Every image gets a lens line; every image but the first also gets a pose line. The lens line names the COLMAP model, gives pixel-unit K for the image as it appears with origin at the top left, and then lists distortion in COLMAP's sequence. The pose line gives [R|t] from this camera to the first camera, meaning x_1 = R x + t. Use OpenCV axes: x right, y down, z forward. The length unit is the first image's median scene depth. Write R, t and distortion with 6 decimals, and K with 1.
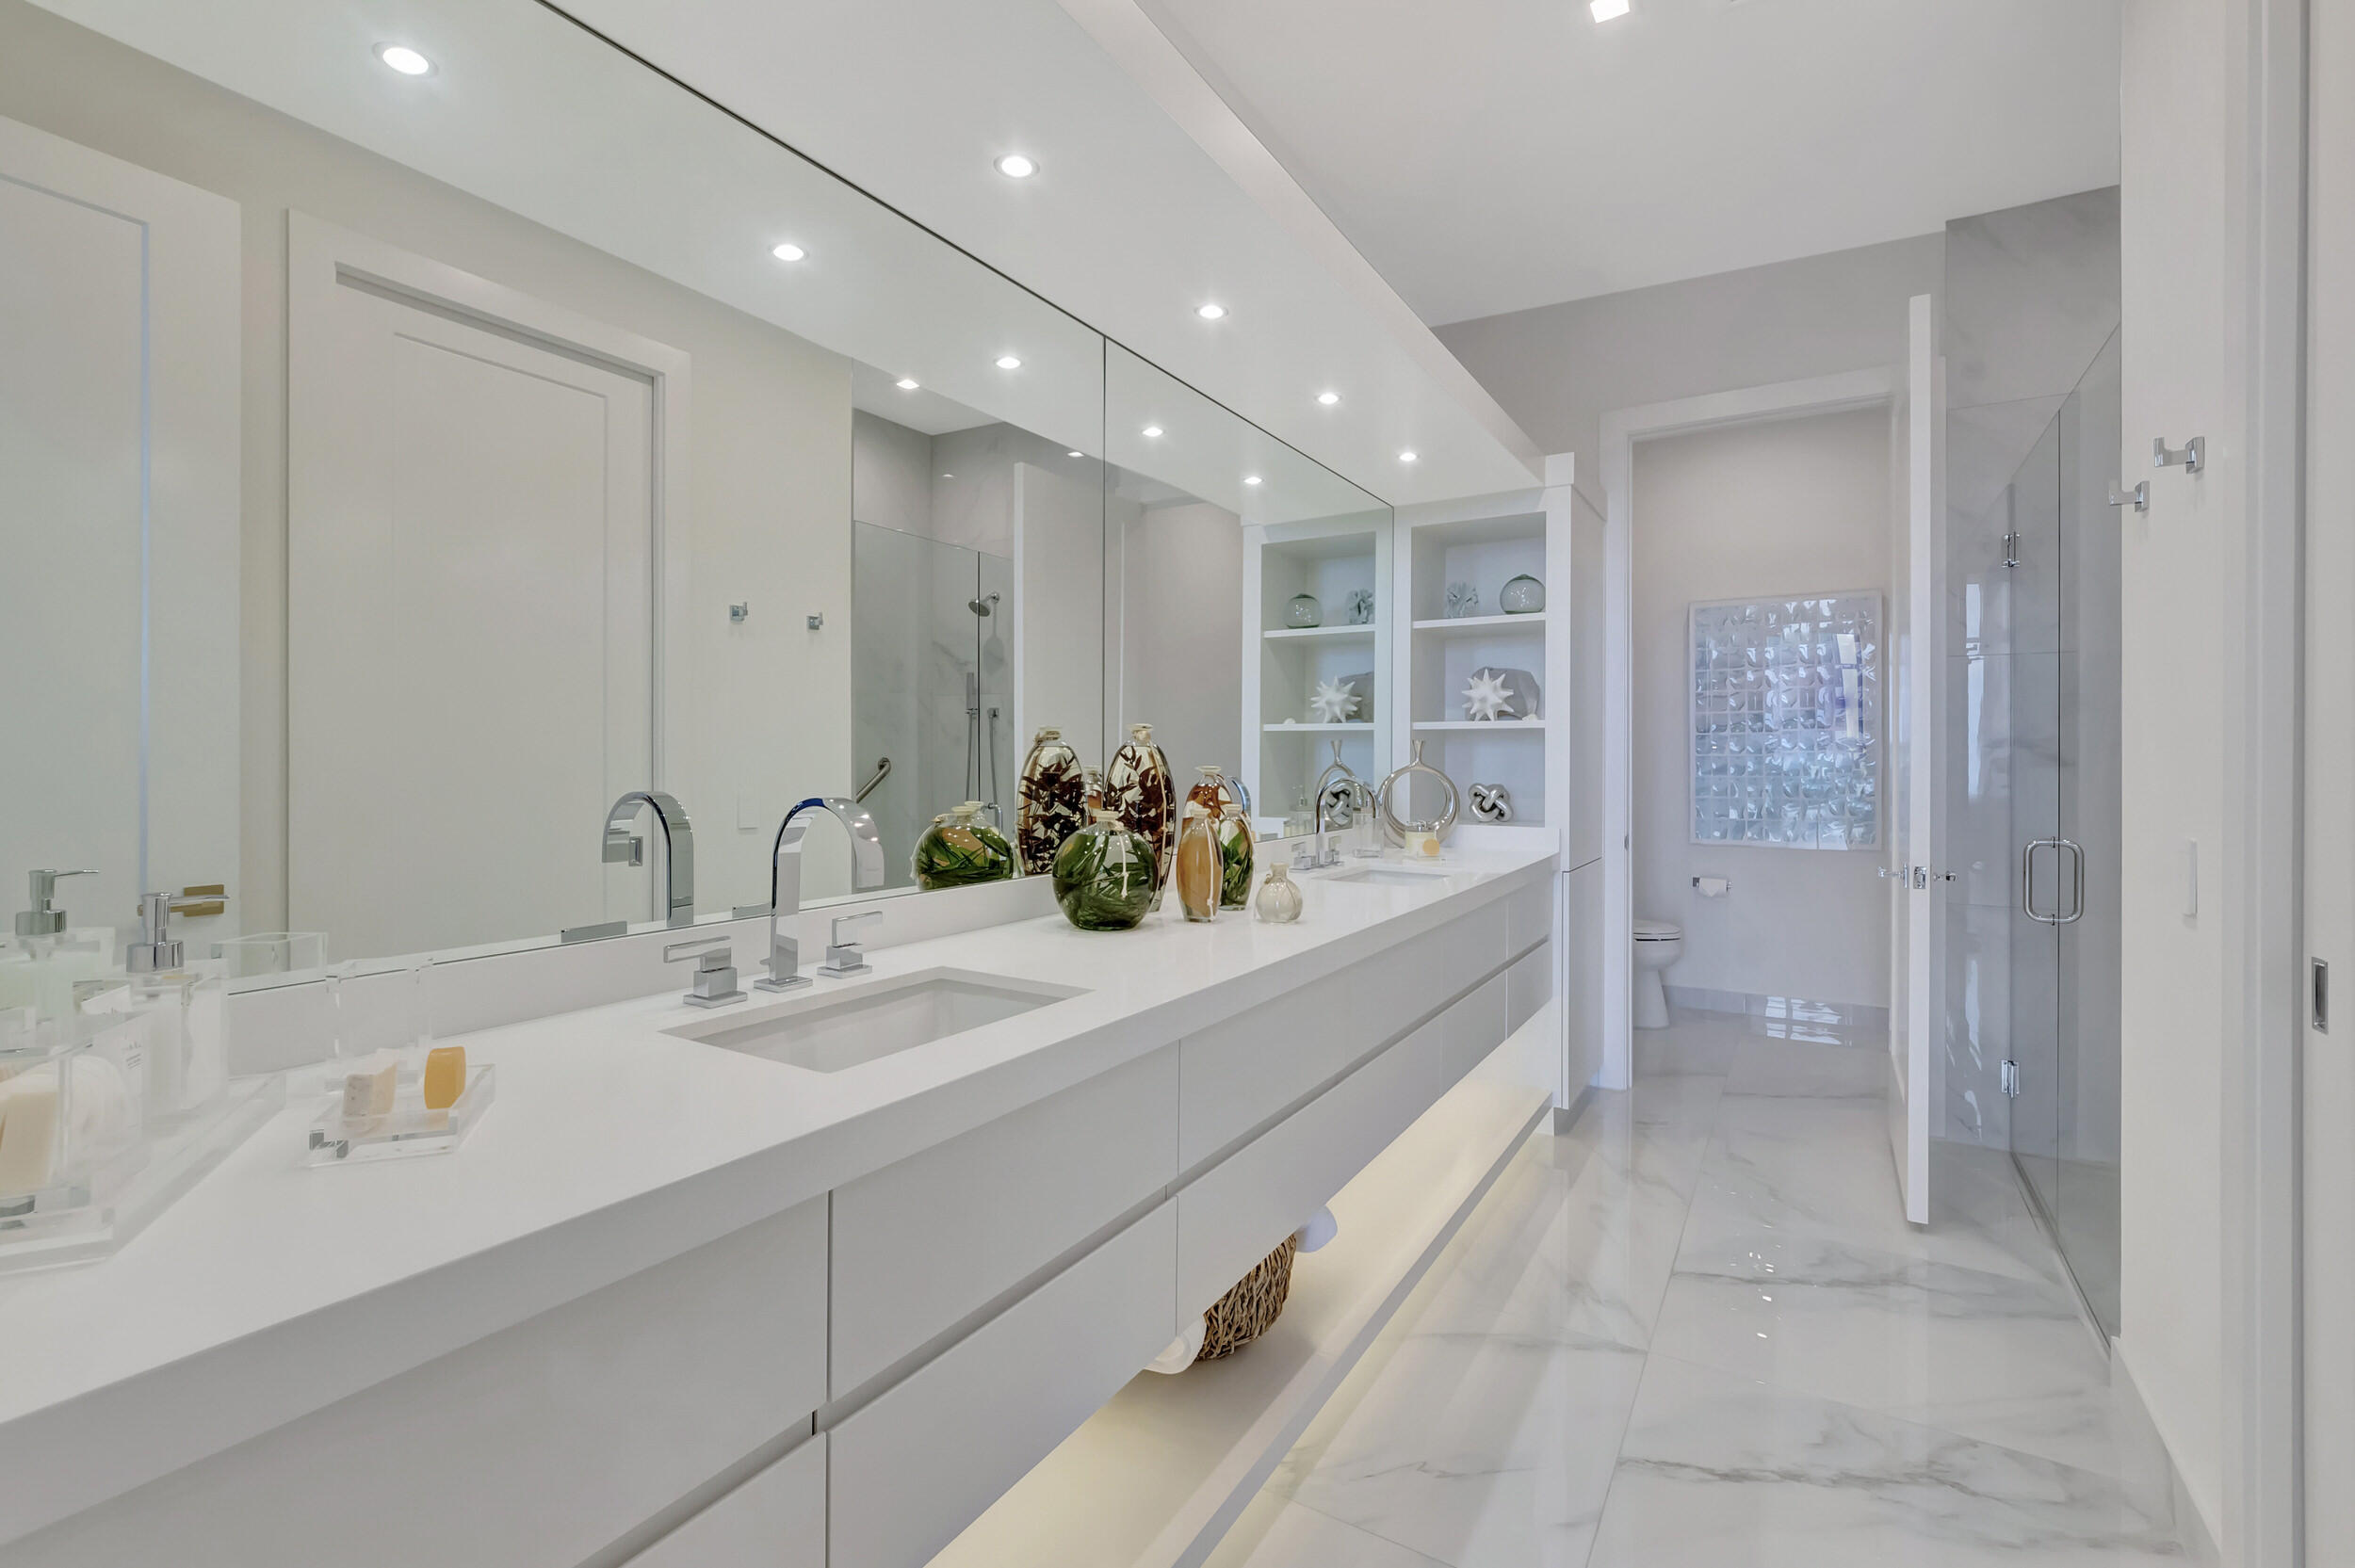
lens RADIAL K [[1062.6, 0, 1161.9], [0, 1062.6, 770.1], [0, 0, 1]] dist [-0.001935, 0.000590]
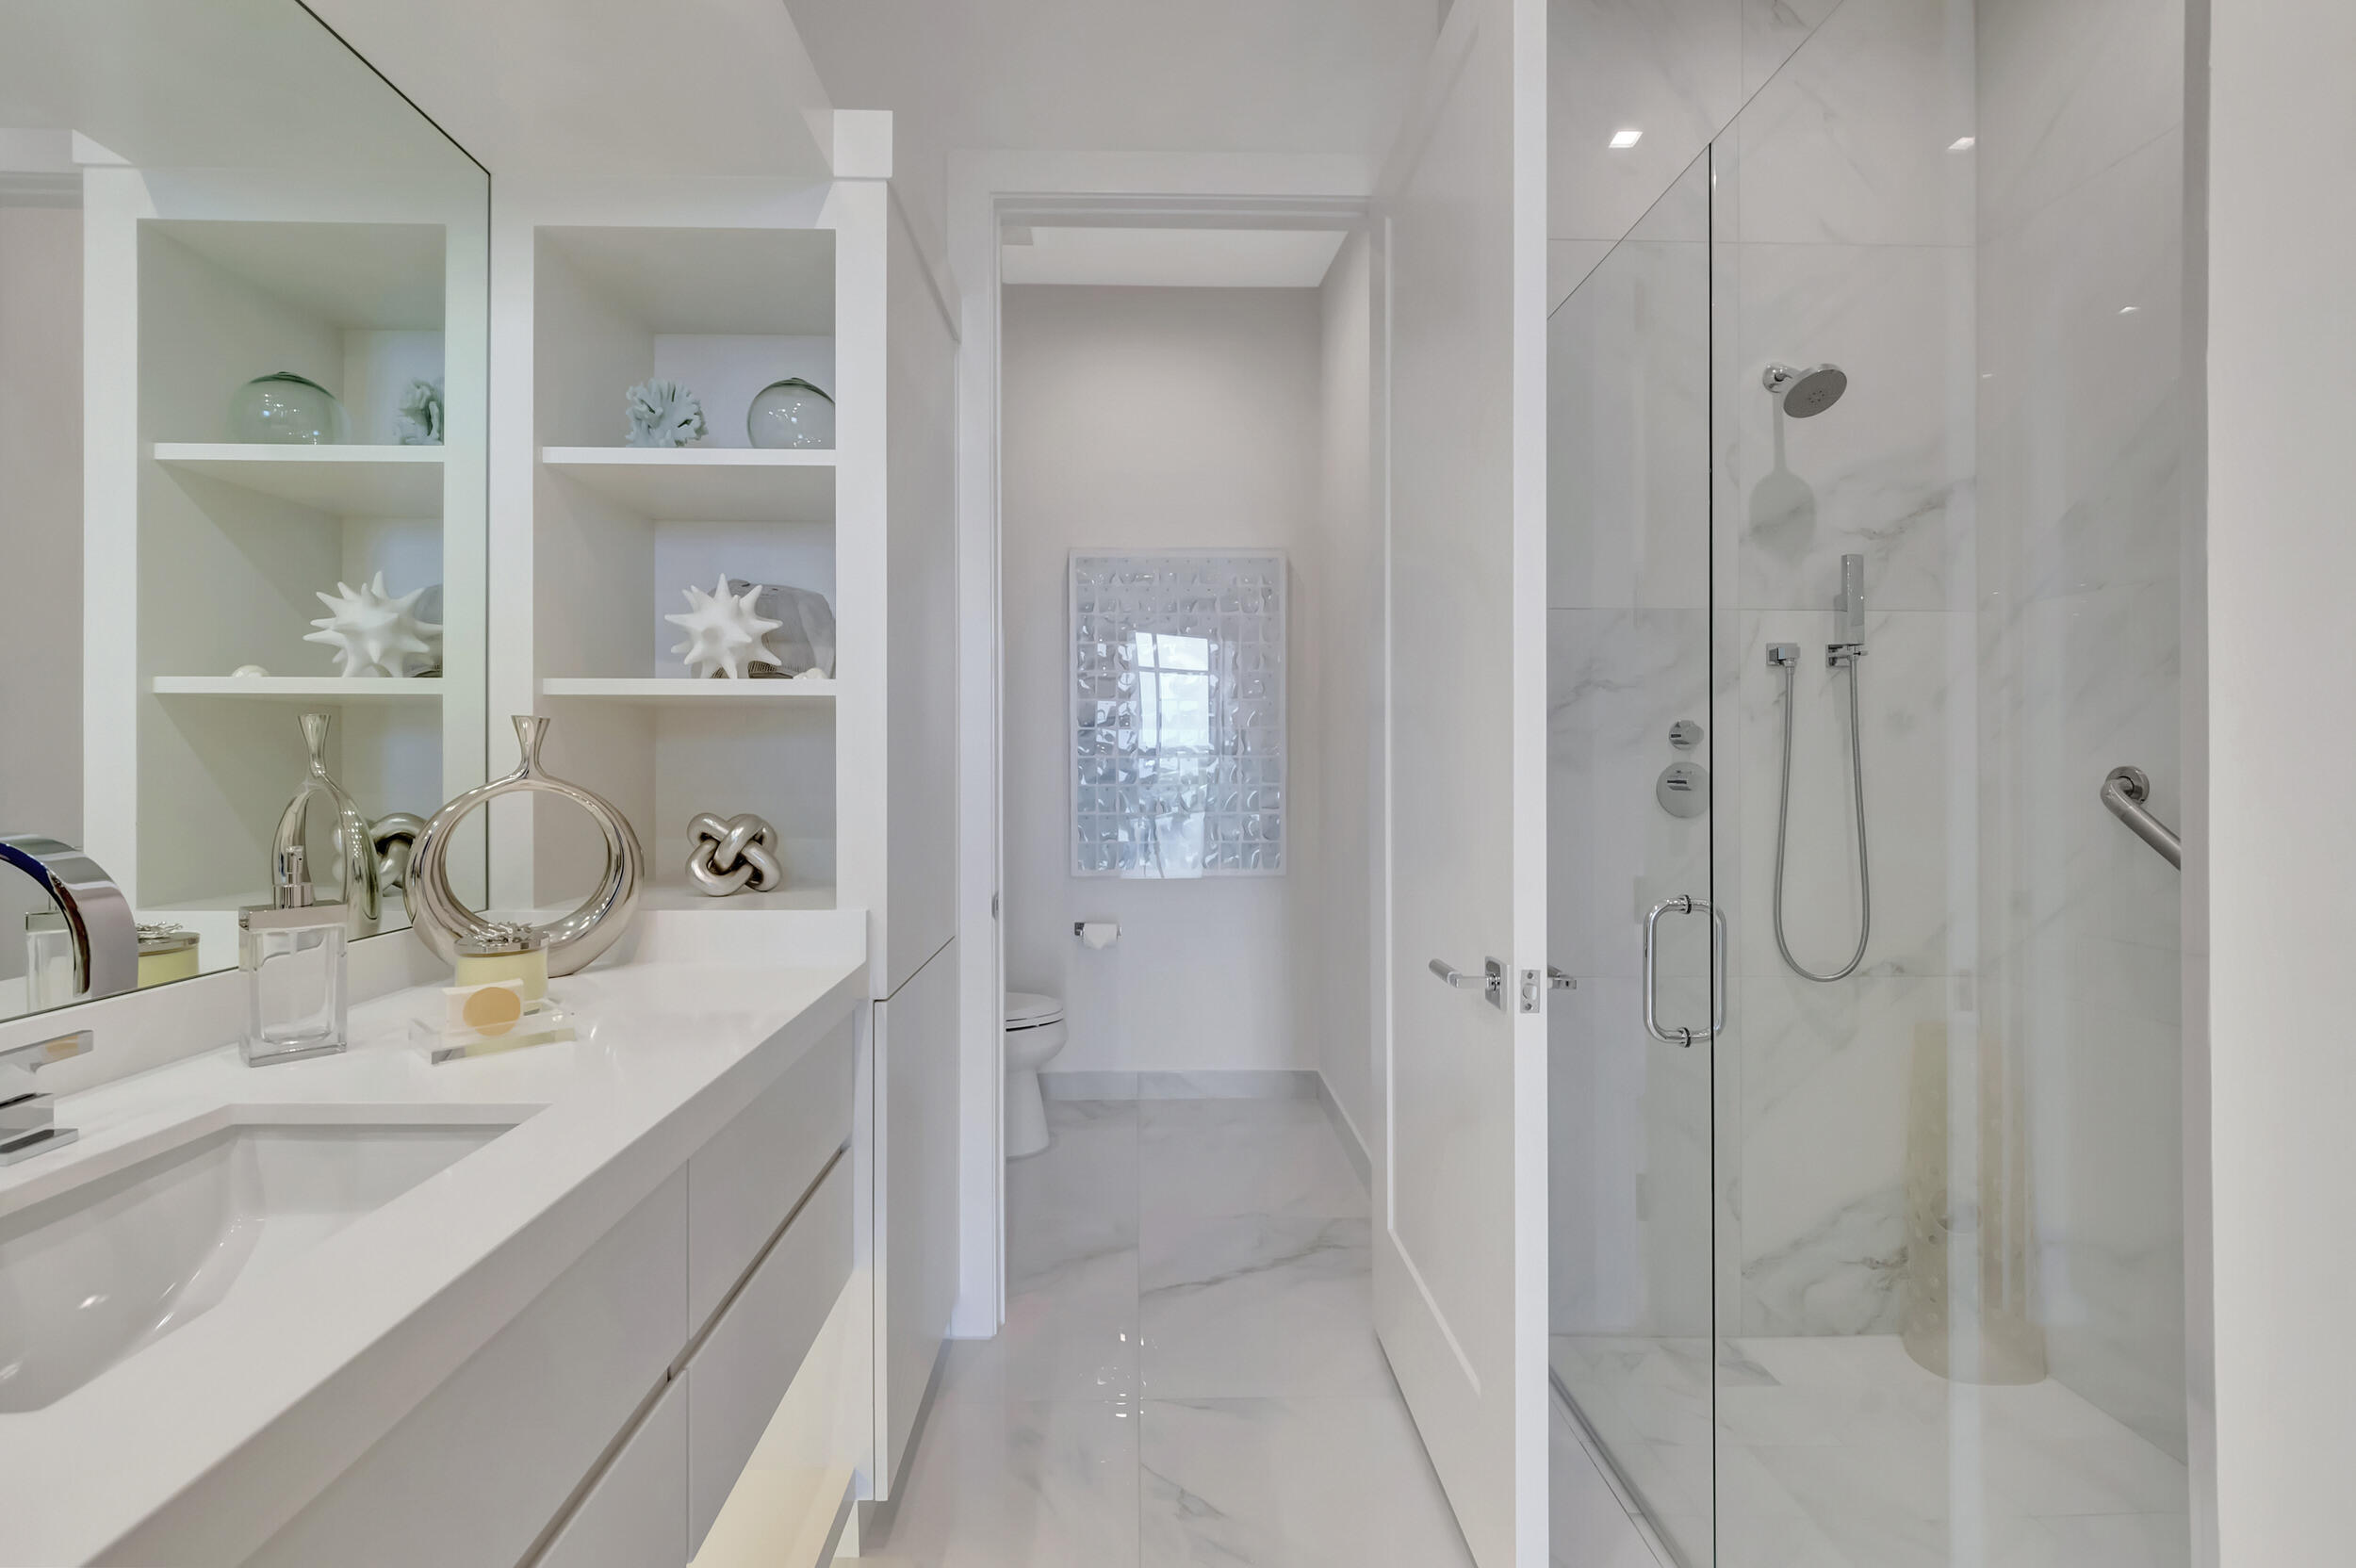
lens RADIAL K [[1063.2, 0, 1168.7], [0, 1063.2, 771.4], [0, 0, 1]] dist [-0.001935, 0.000590]
pose [[0.833795, -0.005028, 0.552052, 0.206764], [0.005815, 0.999983, 0.000325, -0.005191], [-0.552044, 0.002940, 0.833810, 0.488295]]
